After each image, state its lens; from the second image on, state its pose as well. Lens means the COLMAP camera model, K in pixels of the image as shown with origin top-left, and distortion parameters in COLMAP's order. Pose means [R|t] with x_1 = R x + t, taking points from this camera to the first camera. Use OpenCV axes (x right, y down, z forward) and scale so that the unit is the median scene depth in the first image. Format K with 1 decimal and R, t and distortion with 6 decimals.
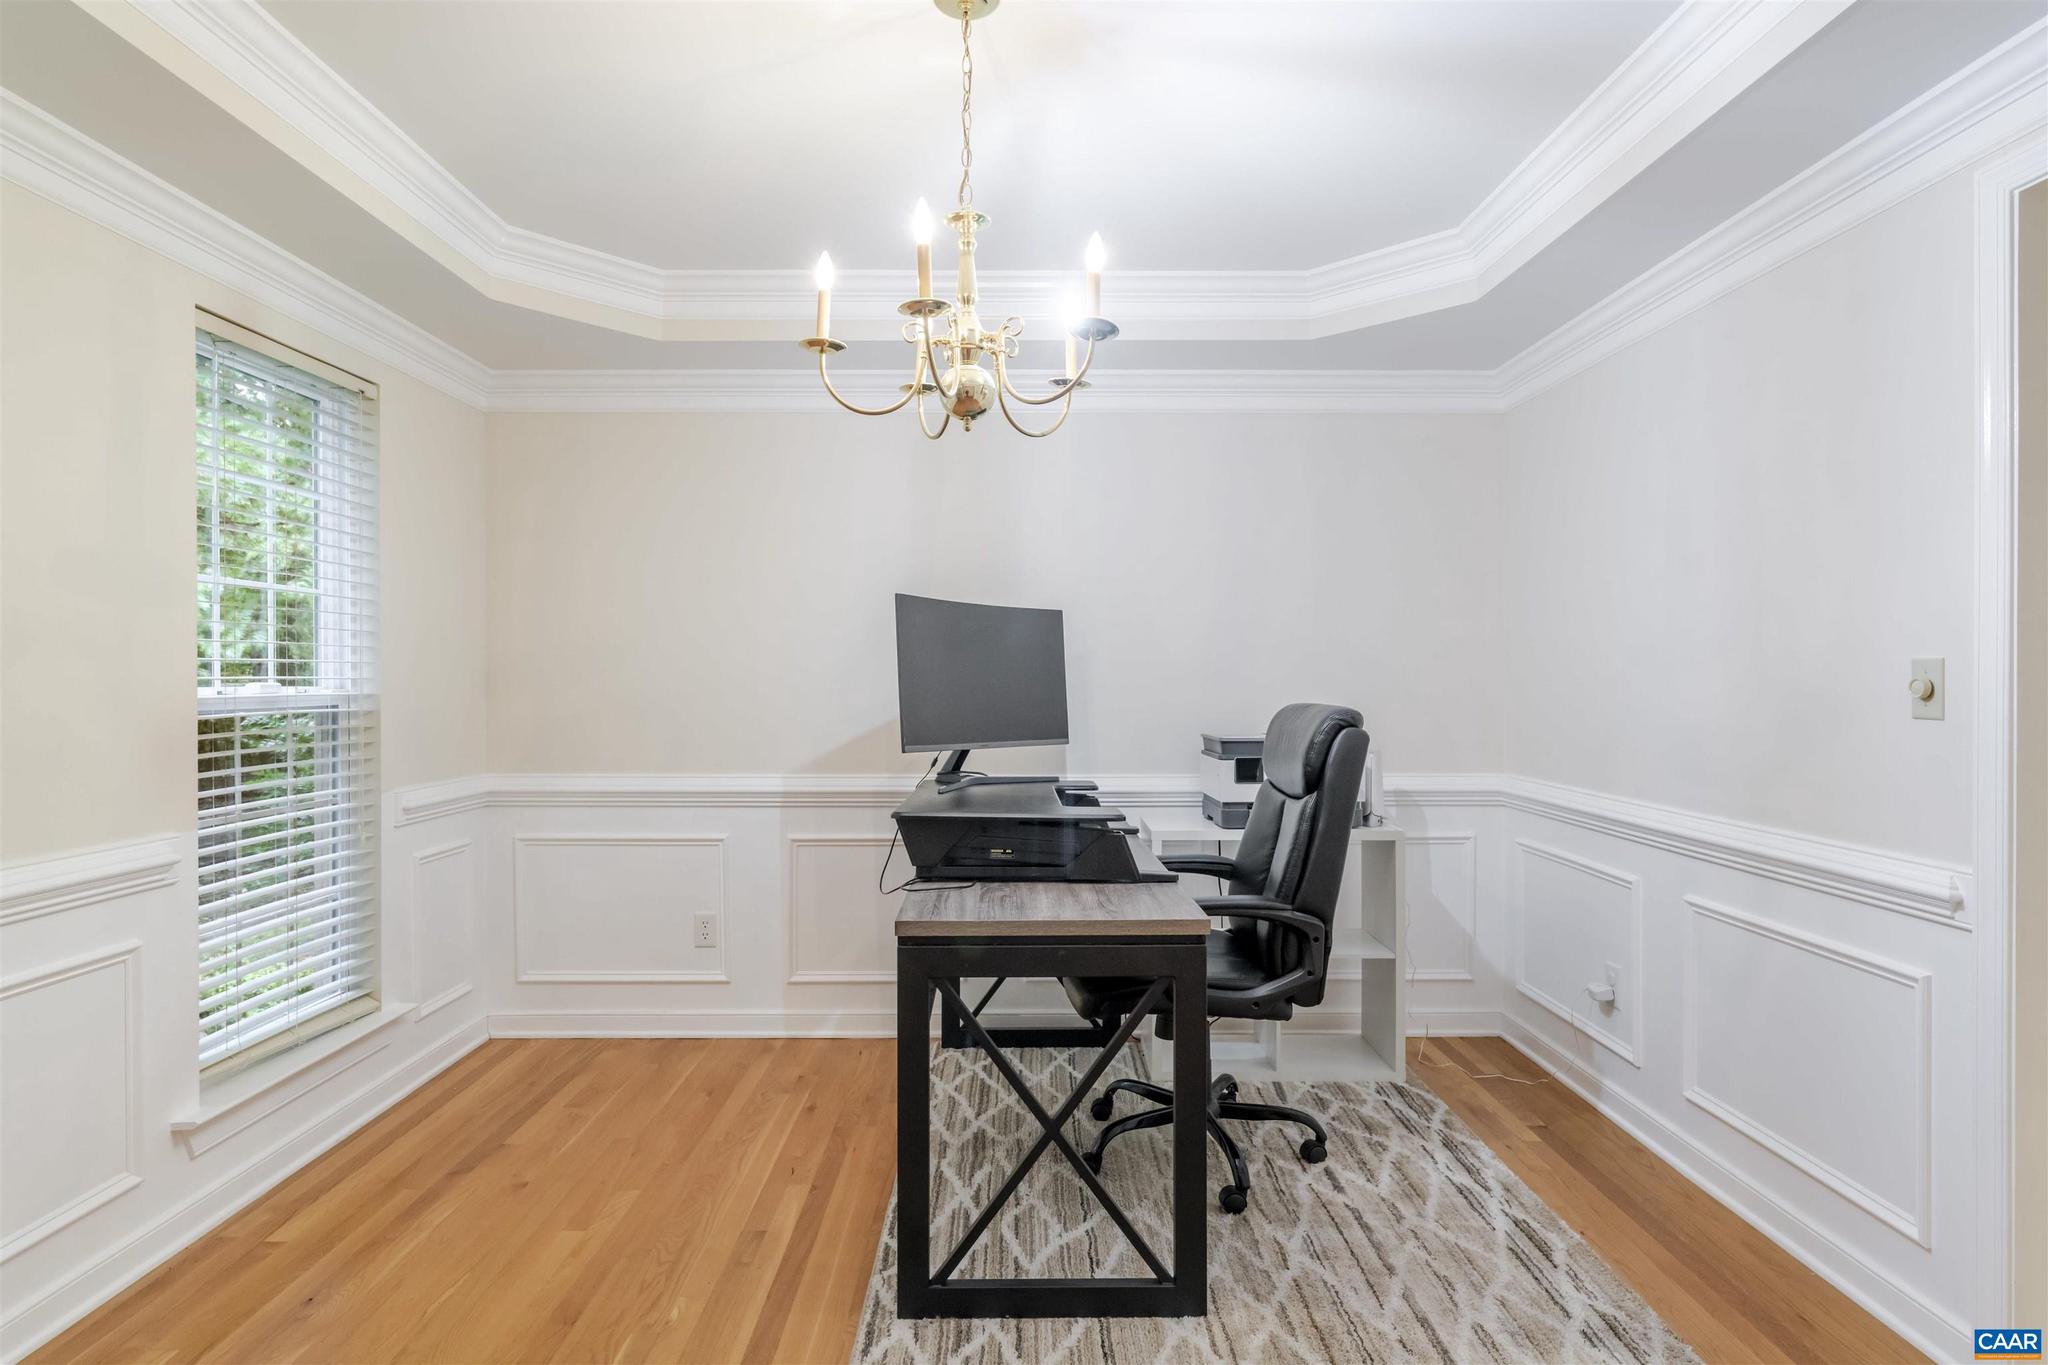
lens RADIAL K [[1076.1, 0, 1018.2], [0, 1076.1, 690.0], [0, 0, 1]] dist [0.000011, 0.000267]
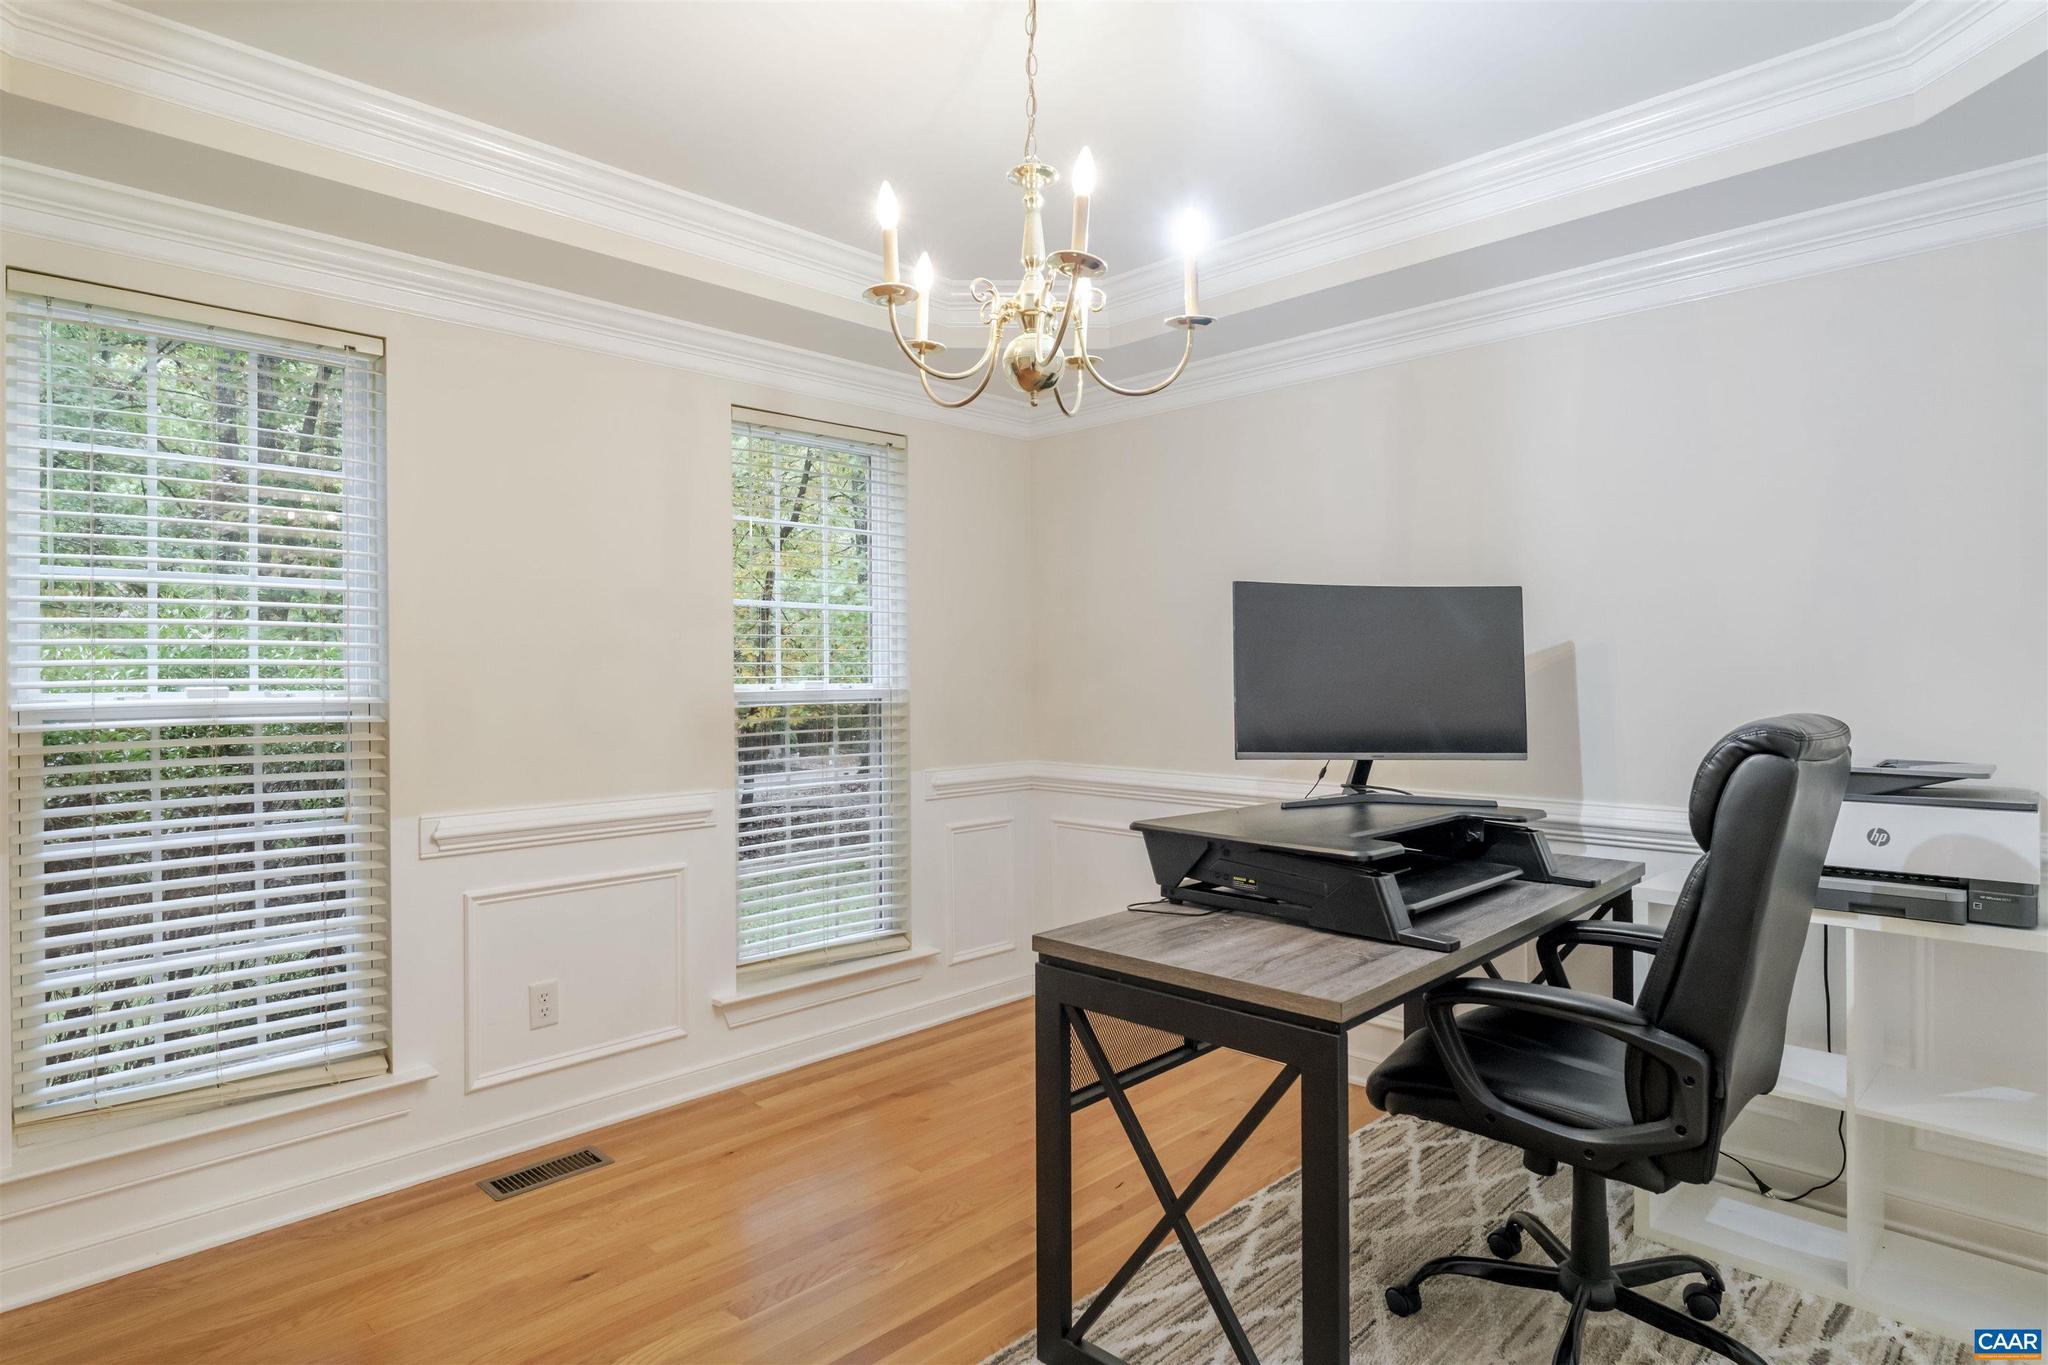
lens RADIAL K [[1101.2, 0, 1024.0], [0, 1101.2, 682.5], [0, 0, 1]] dist [-0.002955, 0.000273]
pose [[0.712228, 0.001758, -0.701946, 0.406796], [-0.002764, 0.999996, -0.000300, -0.004507], [0.701943, 0.002154, 0.712230, 0.223853]]
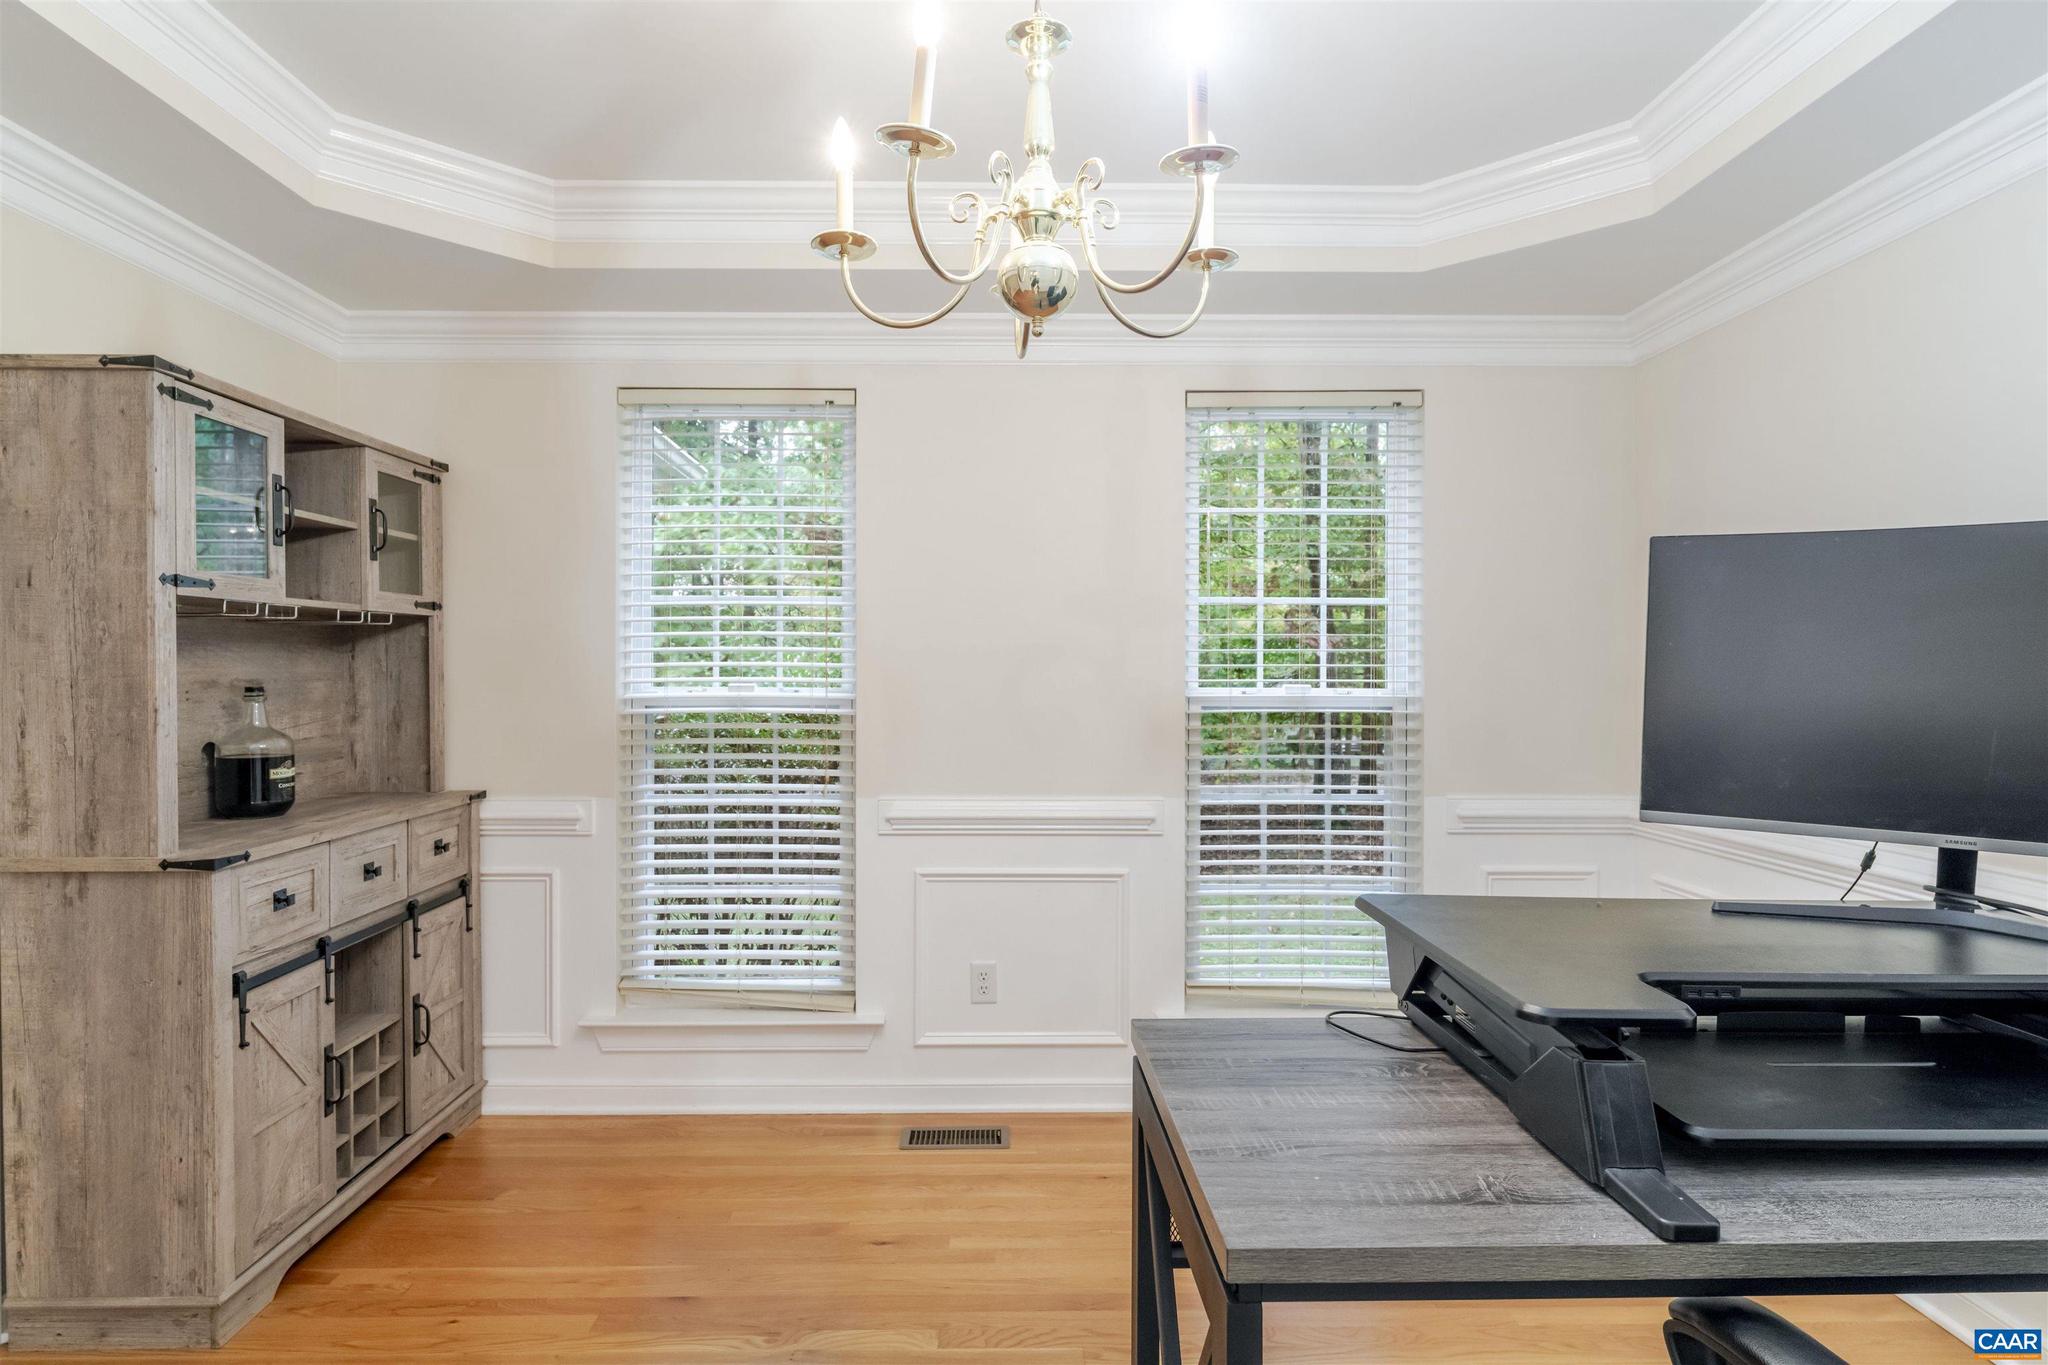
lens RADIAL K [[1076.1, 0, 1018.2], [0, 1076.1, 690.0], [0, 0, 1]] dist [0.000011, 0.000267]
pose [[0.009394, 0.013904, -0.999859, 0.444859], [-0.014909, 0.999794, 0.013763, -0.012432], [0.999845, 0.014777, 0.009600, 0.668343]]
